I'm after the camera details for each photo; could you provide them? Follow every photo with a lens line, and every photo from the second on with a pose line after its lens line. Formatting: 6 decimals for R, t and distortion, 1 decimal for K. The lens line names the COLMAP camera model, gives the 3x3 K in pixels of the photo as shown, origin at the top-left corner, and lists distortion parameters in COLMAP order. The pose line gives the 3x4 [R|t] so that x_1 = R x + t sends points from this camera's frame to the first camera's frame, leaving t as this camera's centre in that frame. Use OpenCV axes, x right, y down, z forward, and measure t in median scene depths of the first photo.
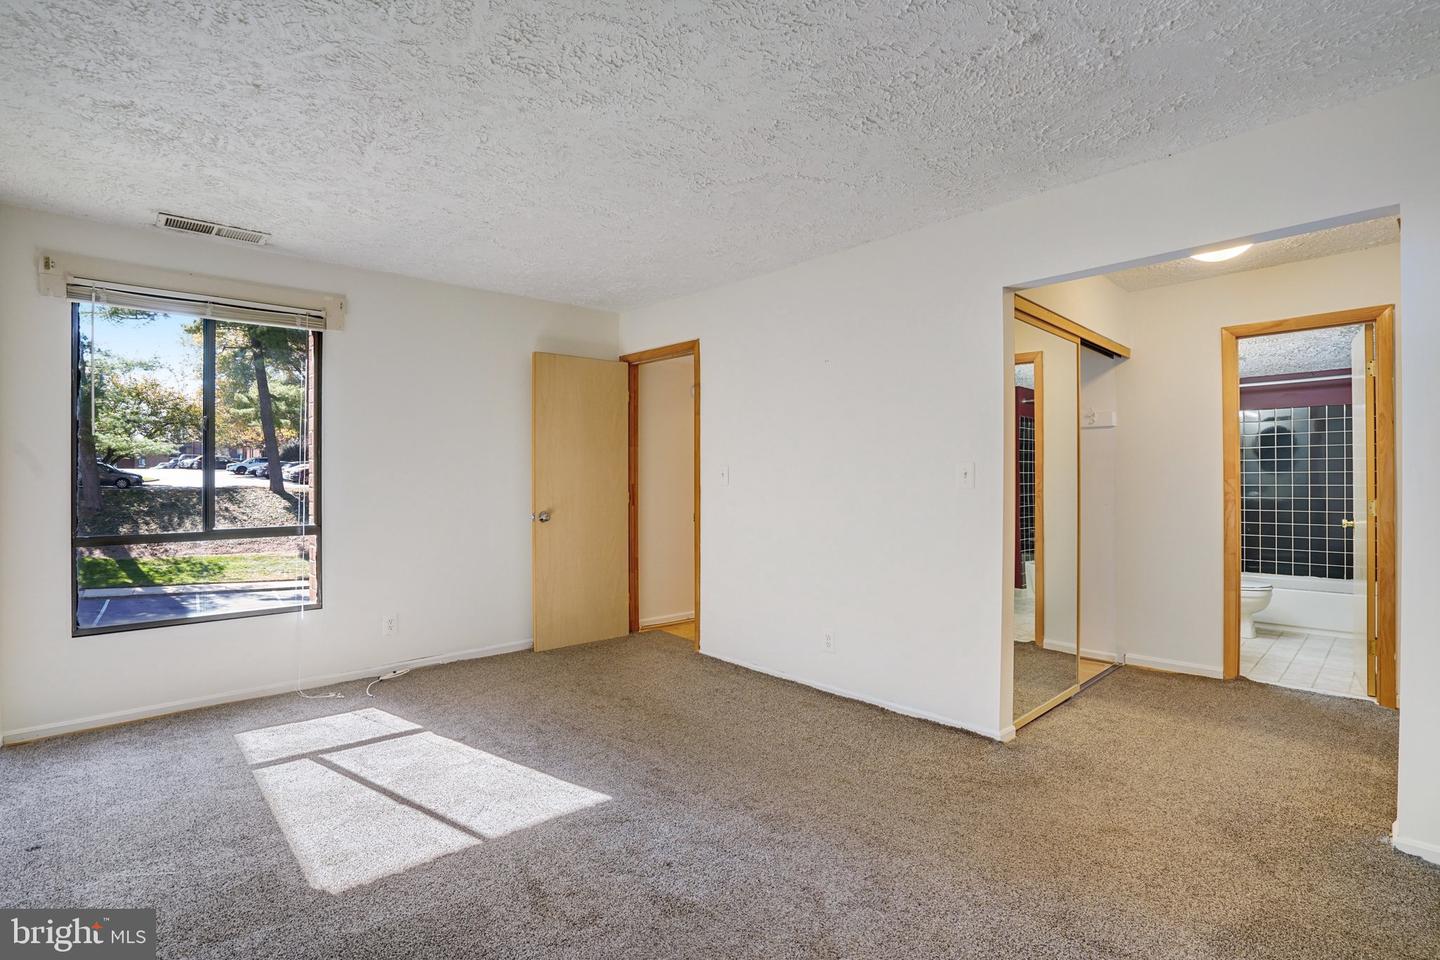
lens RADIAL K [[674.0, 0, 716.7], [0, 674.0, 473.1], [0, 0, 1]] dist [-0.056848, 0.018962]
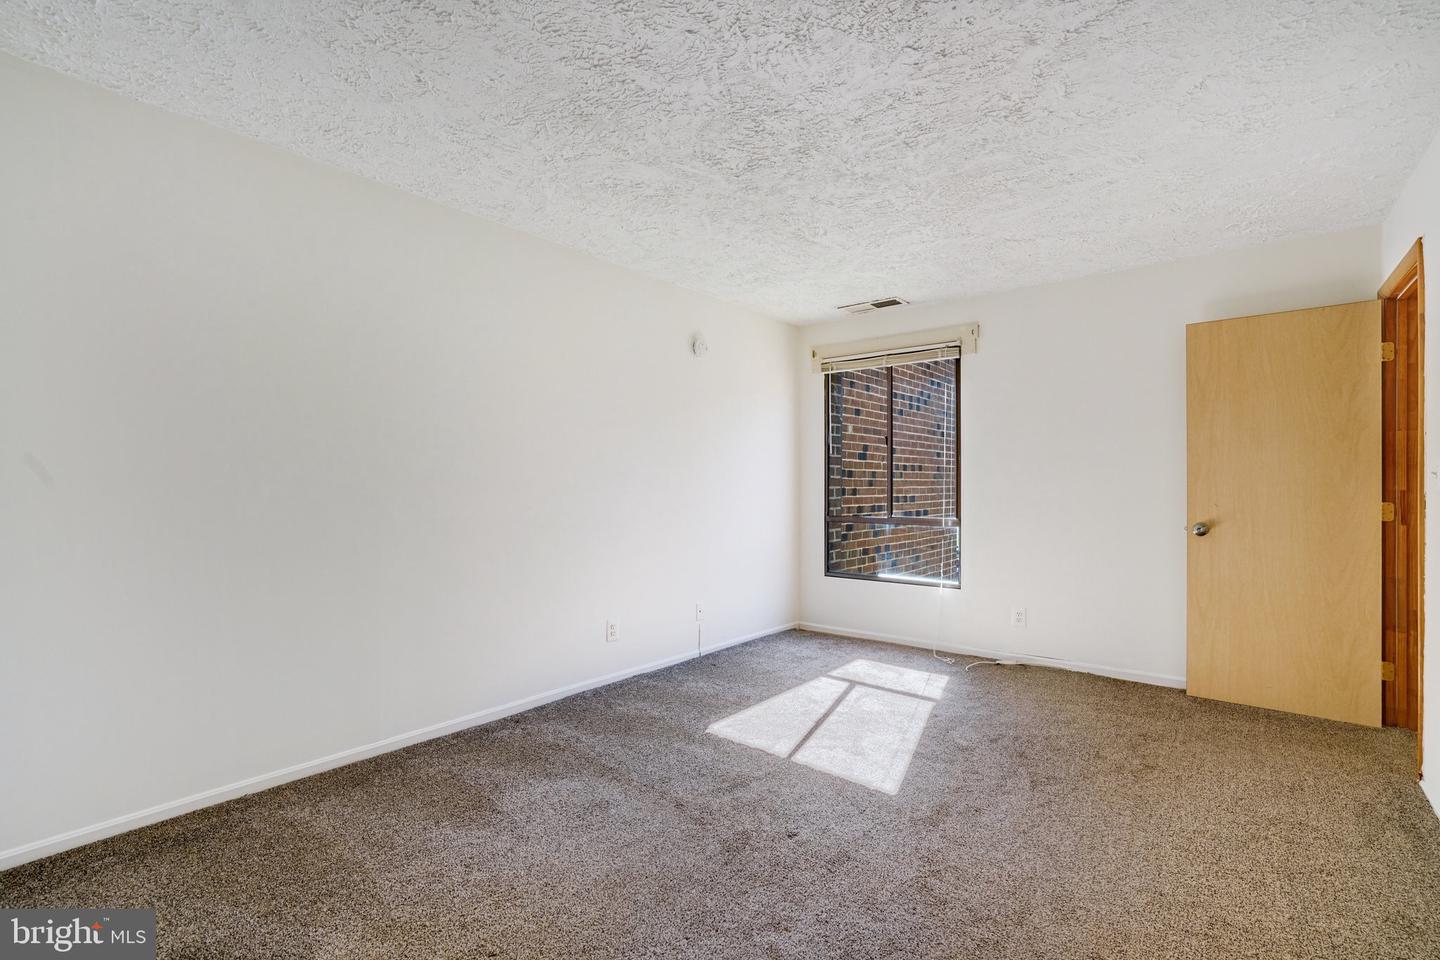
lens RADIAL K [[674.0, 0, 716.7], [0, 674.0, 473.1], [0, 0, 1]] dist [-0.056848, 0.018962]
pose [[0.143660, -0.005730, -0.989610, 0.652444], [-0.001362, 0.999981, -0.005988, 0.003886], [0.989626, 0.002208, 0.143650, 0.472997]]
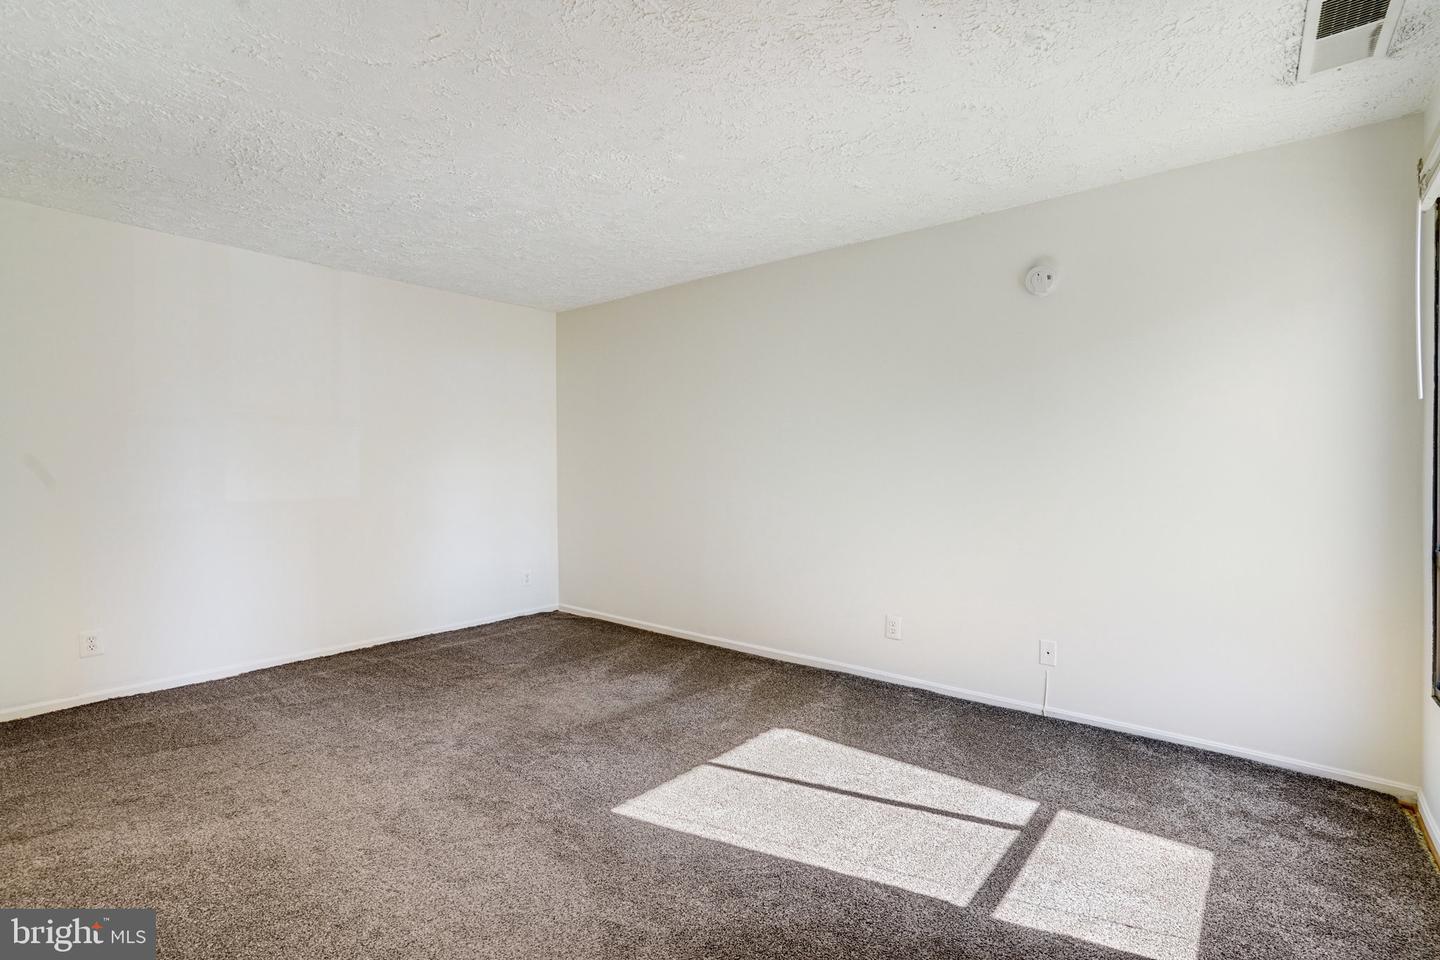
lens RADIAL K [[674.0, 0, 716.7], [0, 674.0, 473.1], [0, 0, 1]] dist [-0.056848, 0.018962]
pose [[-0.993925, 0.005867, -0.109907, -0.164936], [0.005384, 0.999974, 0.004693, 0.012799], [0.109932, 0.004073, -0.993931, 1.561929]]
